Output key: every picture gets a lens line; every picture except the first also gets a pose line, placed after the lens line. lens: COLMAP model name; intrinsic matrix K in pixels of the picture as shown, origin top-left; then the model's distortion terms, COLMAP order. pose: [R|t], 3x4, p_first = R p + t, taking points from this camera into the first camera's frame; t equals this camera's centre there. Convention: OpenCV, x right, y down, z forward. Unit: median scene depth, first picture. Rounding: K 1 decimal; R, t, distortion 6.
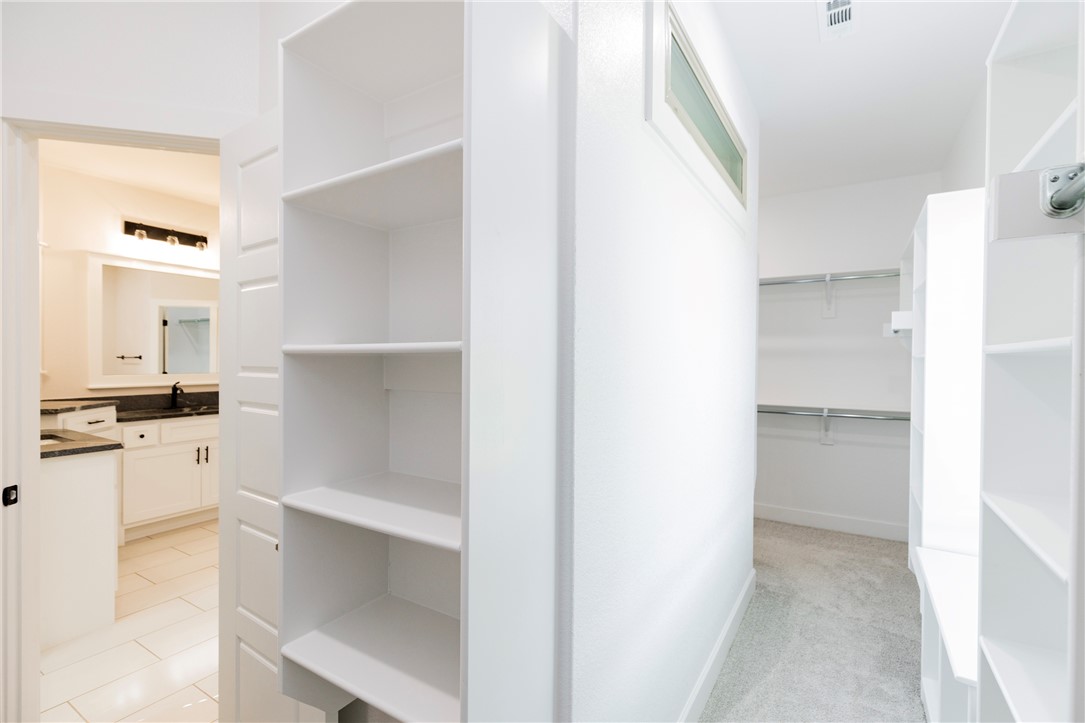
lens RADIAL K [[495.6, 0, 552.0], [0, 495.6, 361.7], [0, 0, 1]] dist [0.009687, -0.000475]
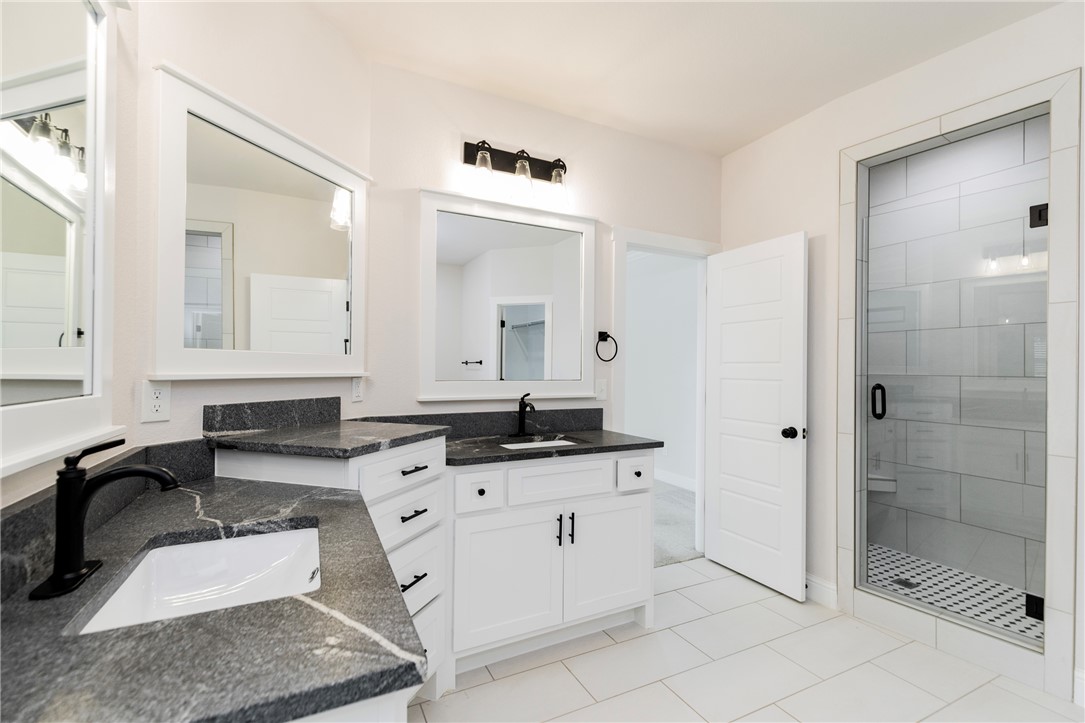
lens RADIAL K [[495.6, 0, 552.0], [0, 495.6, 361.7], [0, 0, 1]] dist [0.009687, -0.000475]
pose [[0.853956, -0.004227, -0.520329, -0.418334], [-0.007698, 0.999755, -0.020756, 0.014313], [0.520289, 0.021730, 0.853714, 0.506961]]
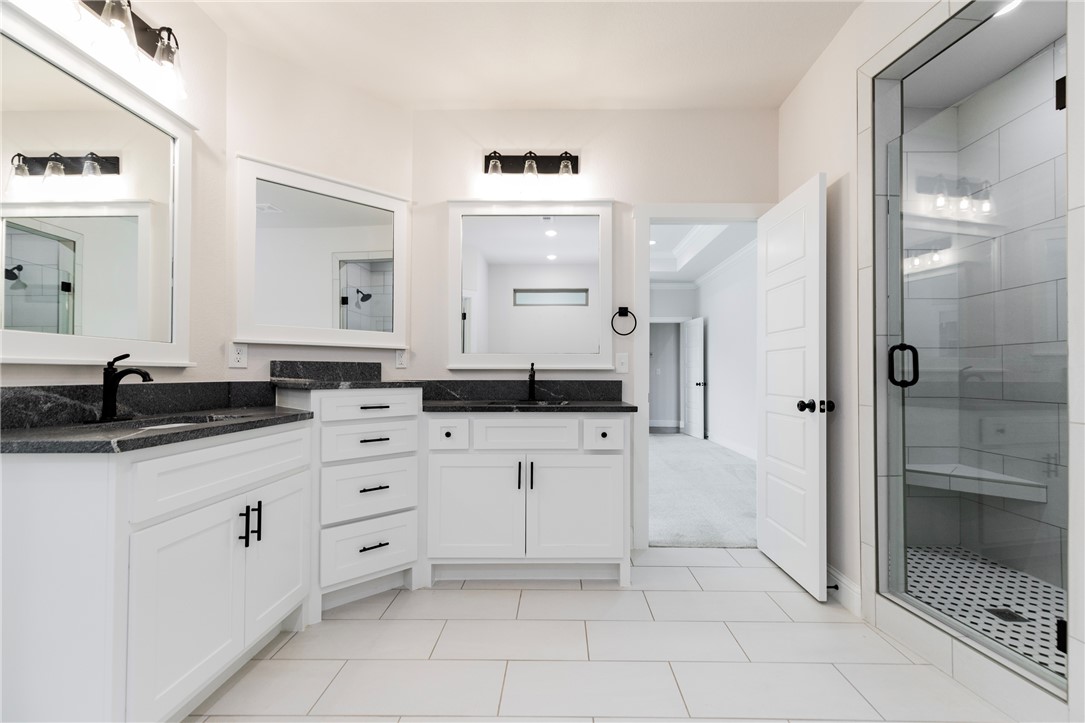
lens RADIAL K [[491.1, 0, 542.5], [0, 491.1, 361.5], [0, 0, 1]] dist [0.009484, 0.000125]
pose [[0.506729, -0.022572, -0.861810, -0.150767], [-0.006029, 0.999540, -0.029724, 0.060665], [0.862084, 0.020258, 0.506360, 0.683572]]
